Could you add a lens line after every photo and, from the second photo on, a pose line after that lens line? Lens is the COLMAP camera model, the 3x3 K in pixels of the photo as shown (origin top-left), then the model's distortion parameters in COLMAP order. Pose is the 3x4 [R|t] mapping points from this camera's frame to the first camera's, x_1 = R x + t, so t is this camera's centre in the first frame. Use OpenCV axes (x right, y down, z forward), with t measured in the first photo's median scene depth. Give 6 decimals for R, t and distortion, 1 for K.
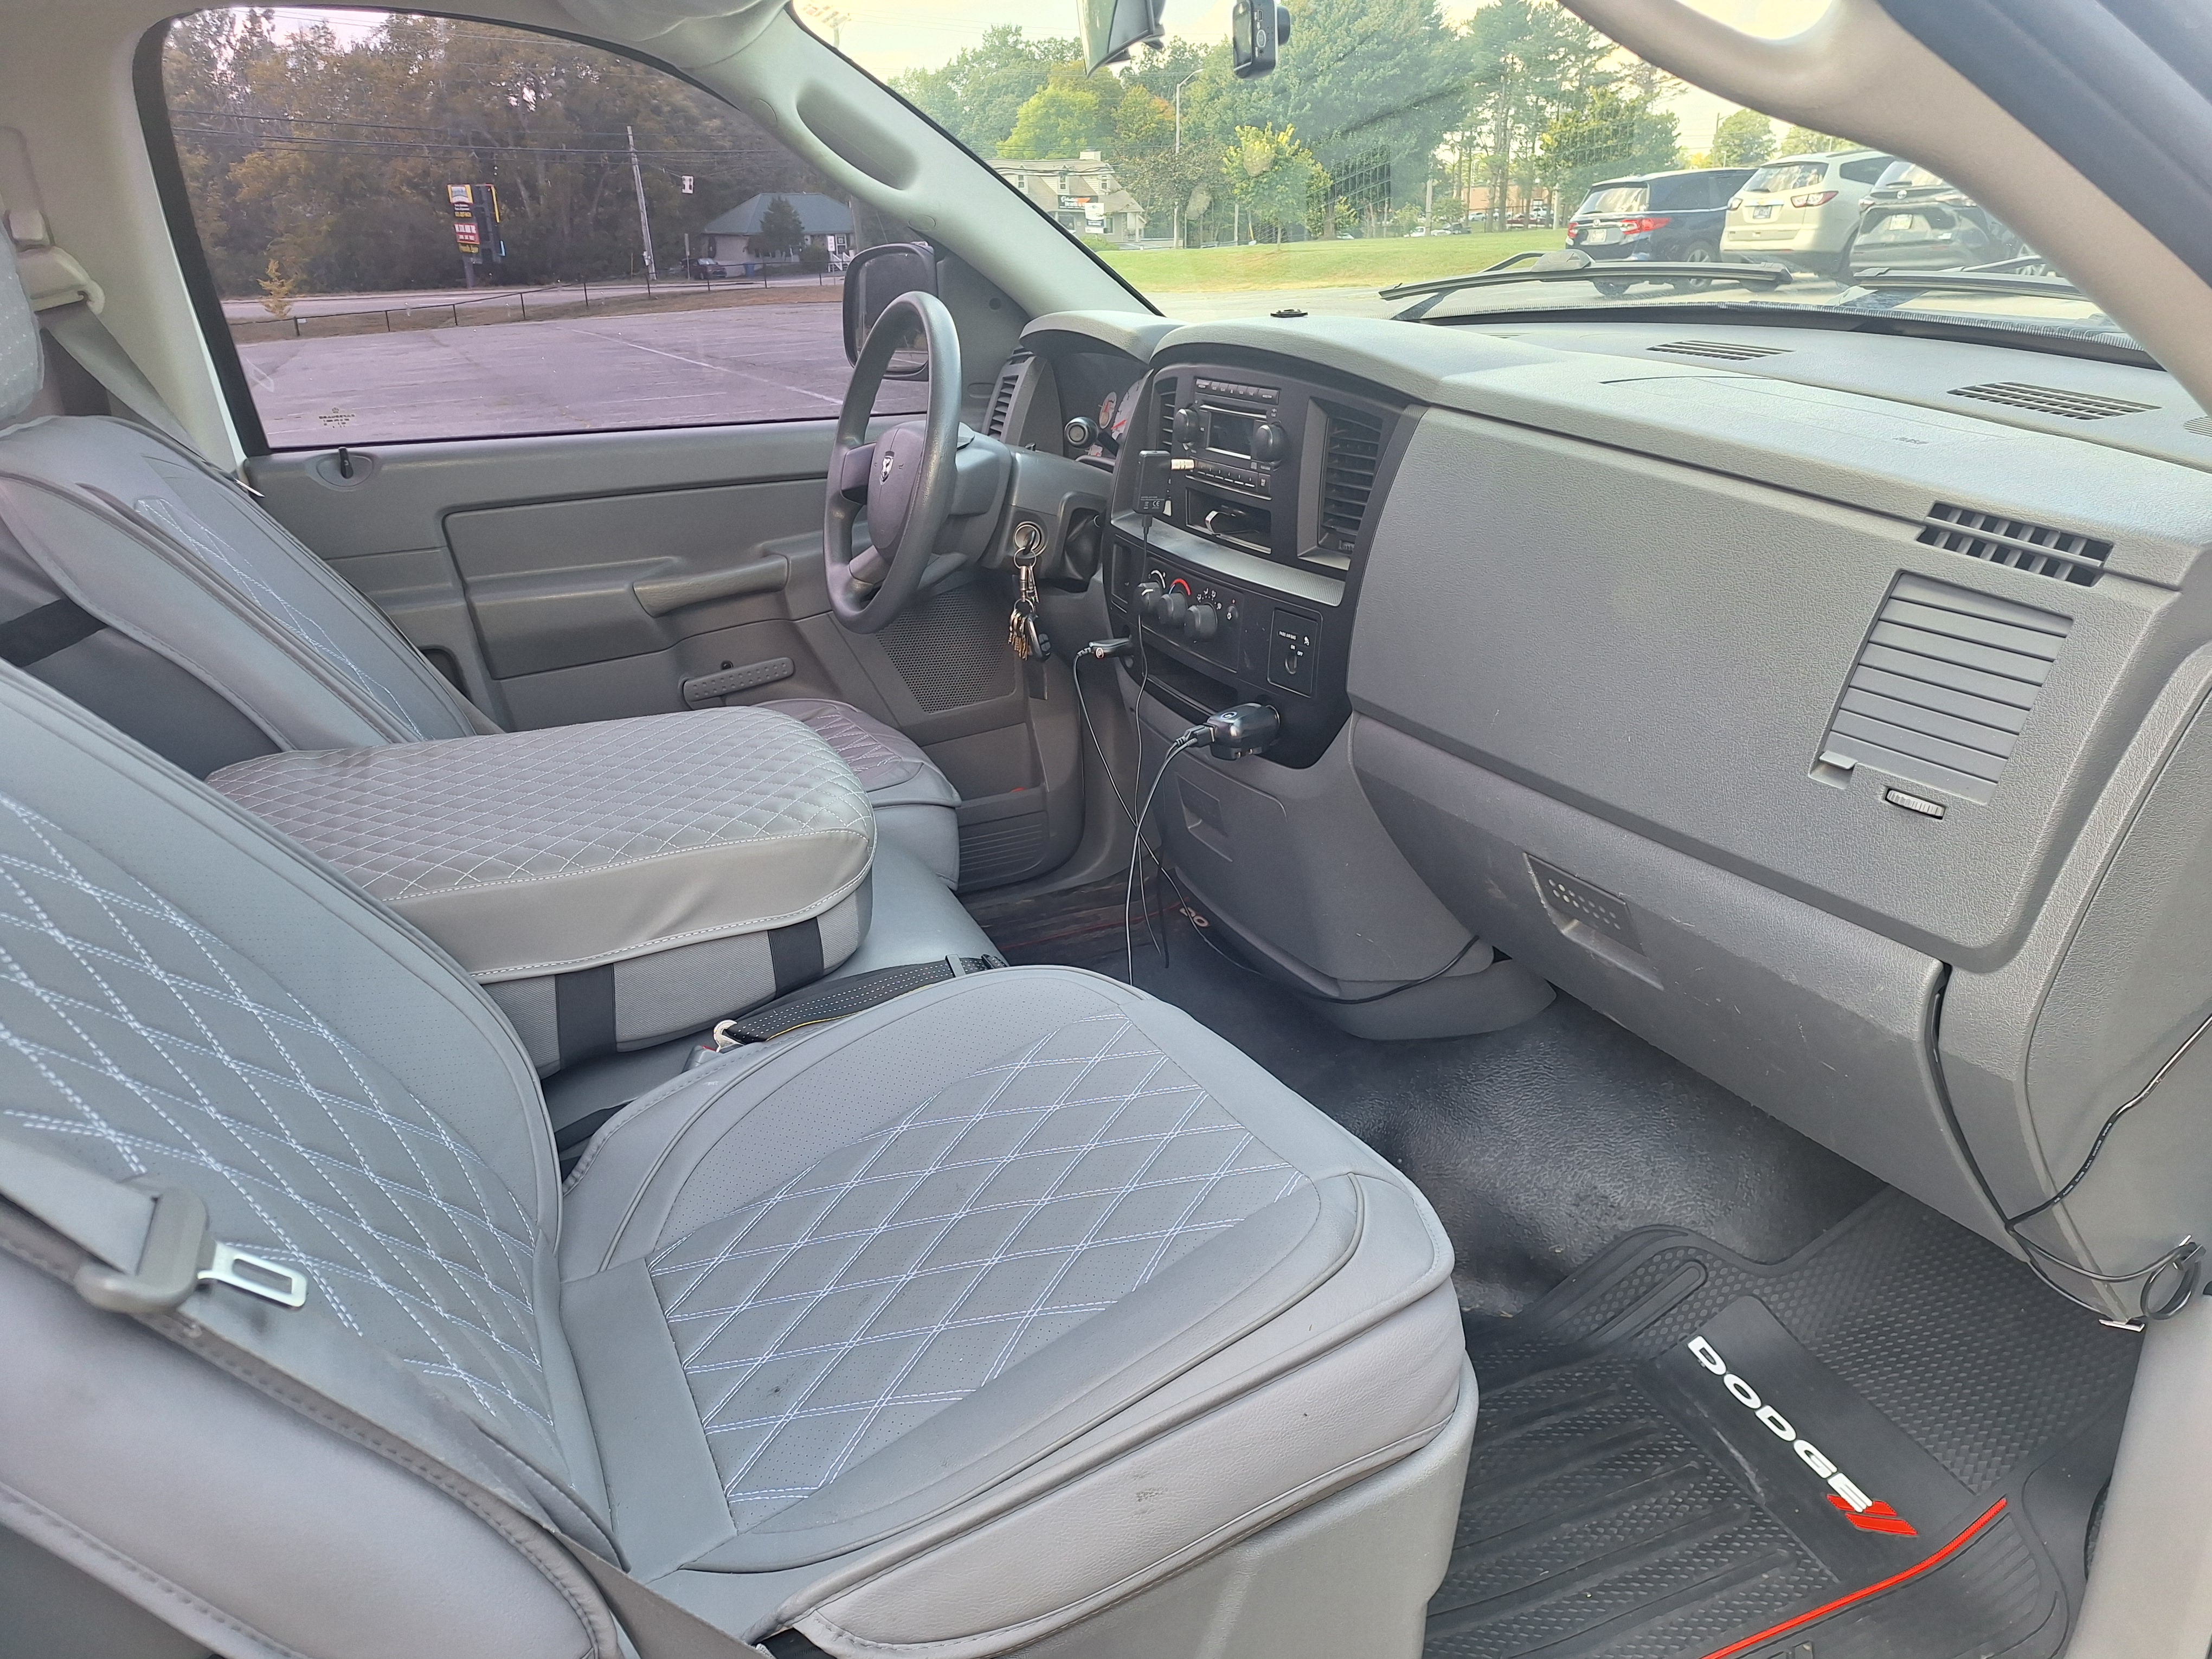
lens RADIAL K [[1516.4, 0, 1106.0], [0, 1516.4, 829.5], [0, 0, 1]] dist [-0.000066, -0.003810]
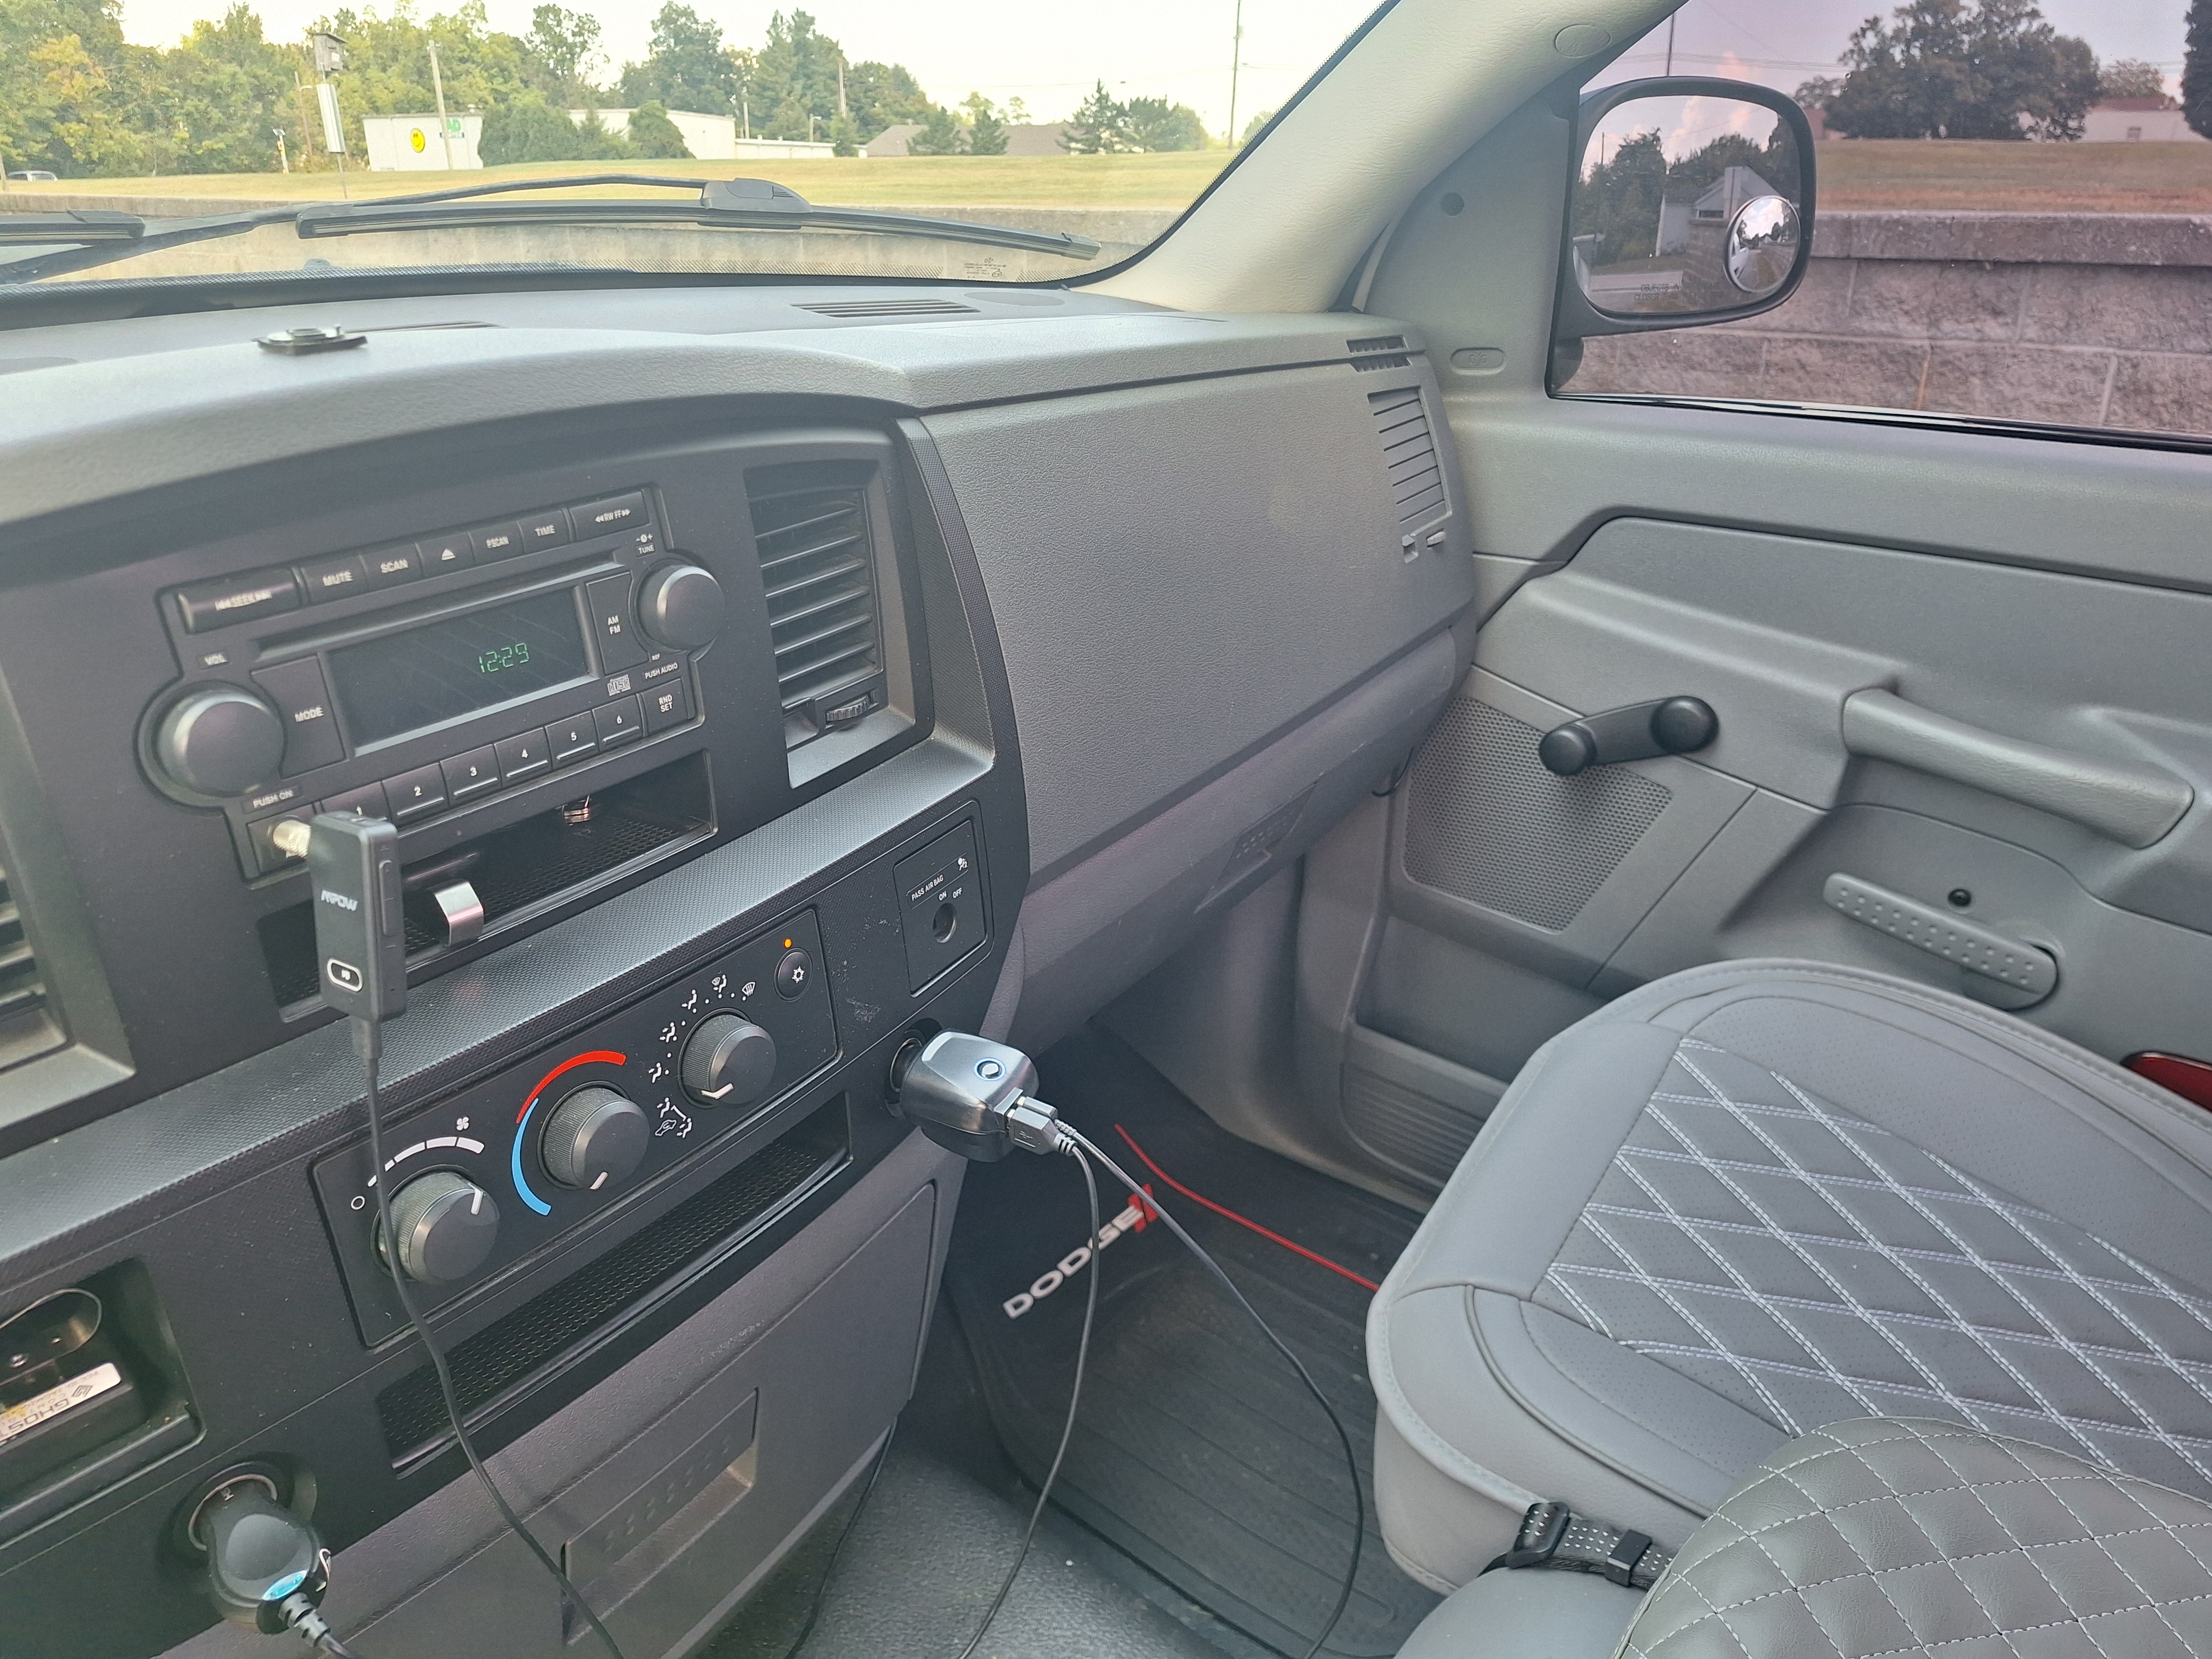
lens RADIAL K [[1516.4, 0, 1106.0], [0, 1516.4, 829.5], [0, 0, 1]] dist [-0.000066, -0.003810]
pose [[-0.485008, -0.335184, 0.807725, -0.316953], [0.346264, 0.774538, 0.529331, -0.382432], [-0.803037, 0.536416, -0.259595, 1.017247]]
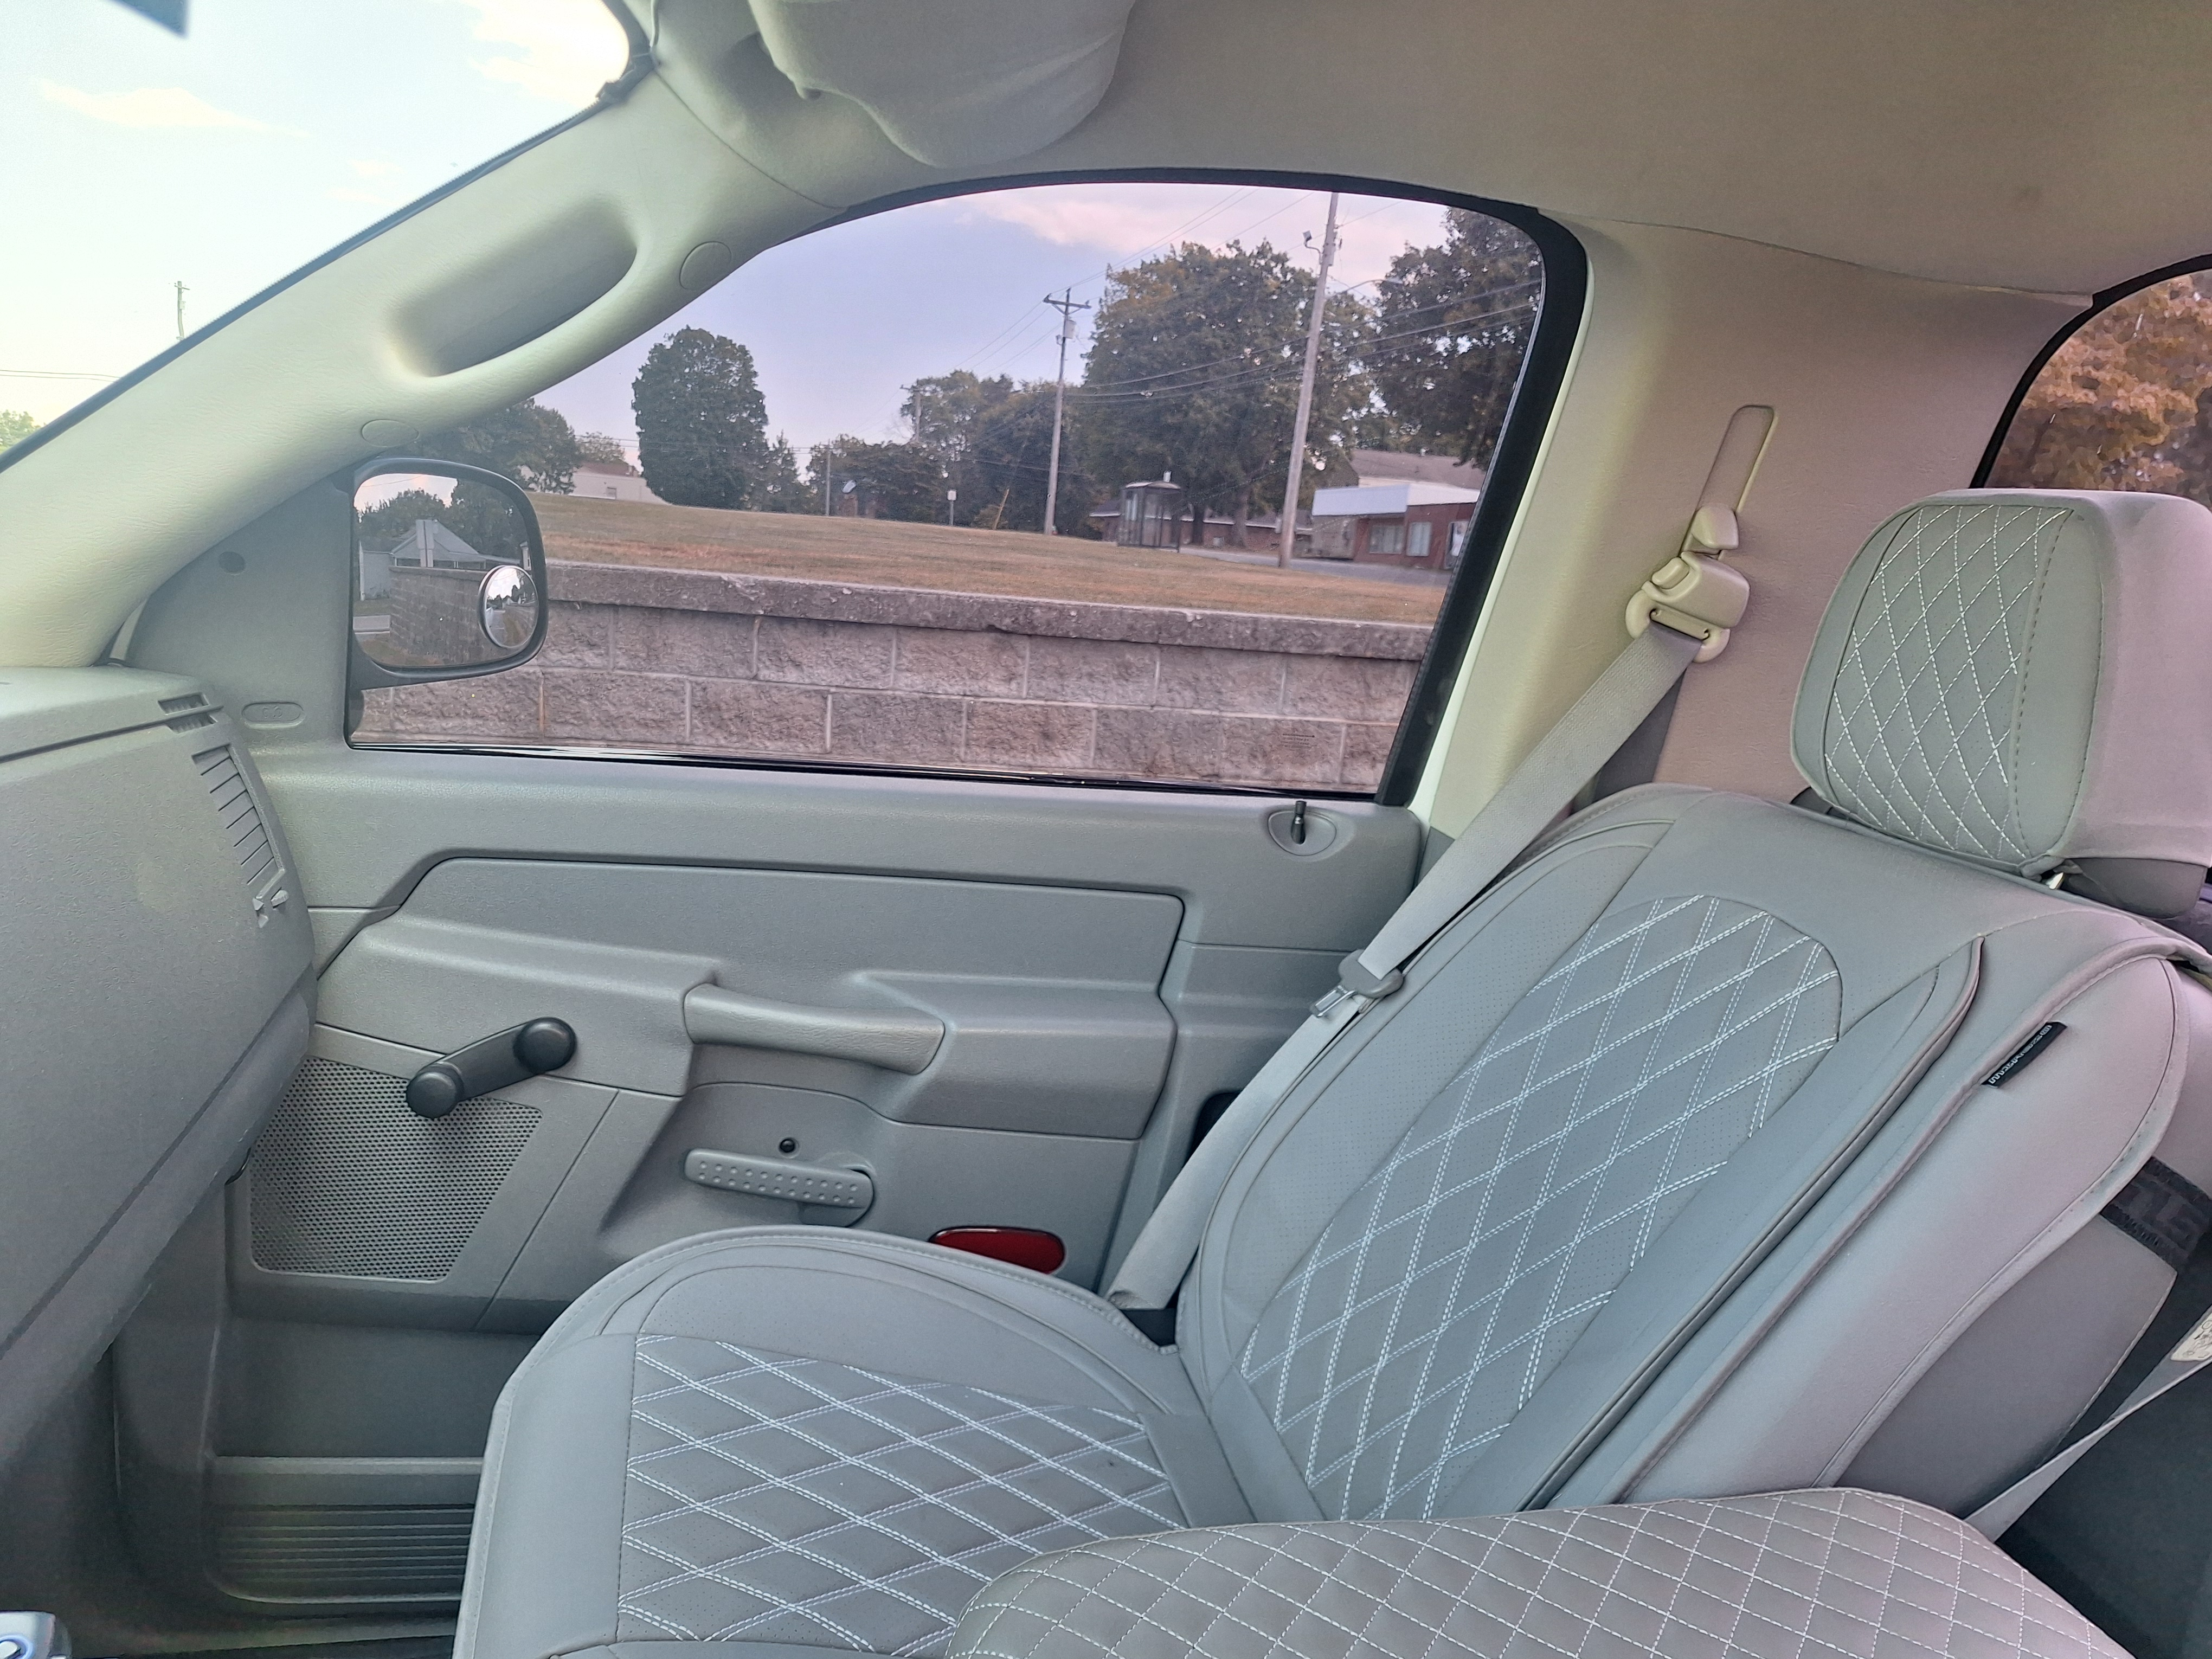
lens RADIAL K [[1527.1, 0, 1065.6], [0, 1527.1, 837.0], [0, 0, 1]] dist [0.081668, -0.123449]
pose [[-0.973849, -0.105145, 0.201403, -0.238551], [0.019625, 0.844223, 0.535632, -0.450548], [-0.226348, 0.525577, -0.820082, 1.116909]]
